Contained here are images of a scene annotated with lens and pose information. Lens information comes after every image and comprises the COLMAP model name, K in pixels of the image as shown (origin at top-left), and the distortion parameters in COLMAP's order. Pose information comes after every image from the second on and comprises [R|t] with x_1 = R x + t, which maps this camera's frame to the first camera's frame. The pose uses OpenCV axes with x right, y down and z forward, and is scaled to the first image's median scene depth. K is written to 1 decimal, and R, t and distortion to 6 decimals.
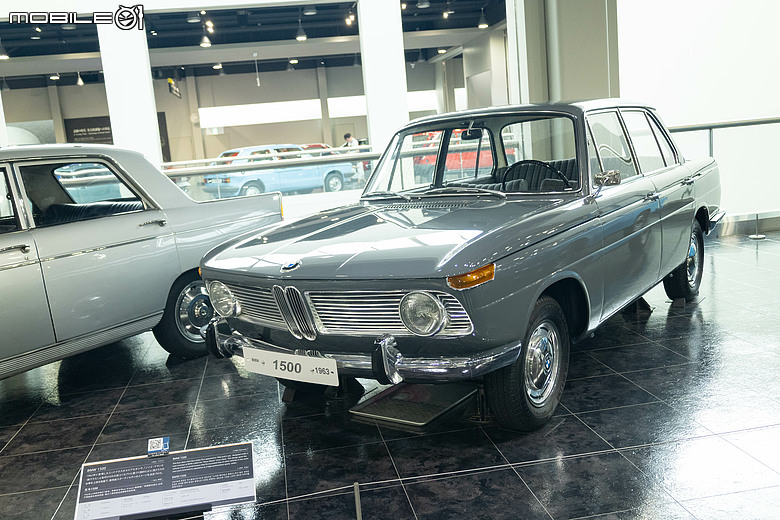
lens RADIAL K [[764.8, 0, 390.0], [0, 764.8, 260.0], [0, 0, 1]] dist [0.008704, 0.016650]
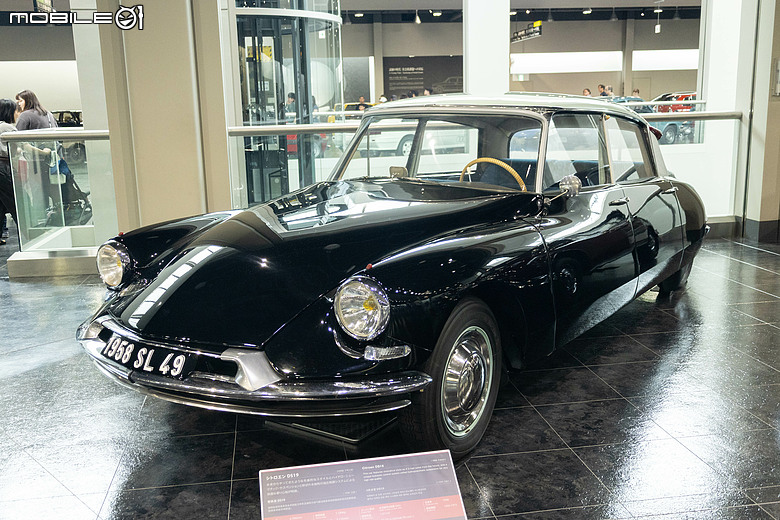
lens RADIAL K [[764.8, 0, 390.0], [0, 764.8, 260.0], [0, 0, 1]] dist [0.008704, 0.016650]
pose [[0.998496, 0.054032, 0.009295, -0.396978], [-0.054420, 0.997344, 0.048414, 0.031996], [-0.006655, -0.048847, 0.998784, -0.017080]]
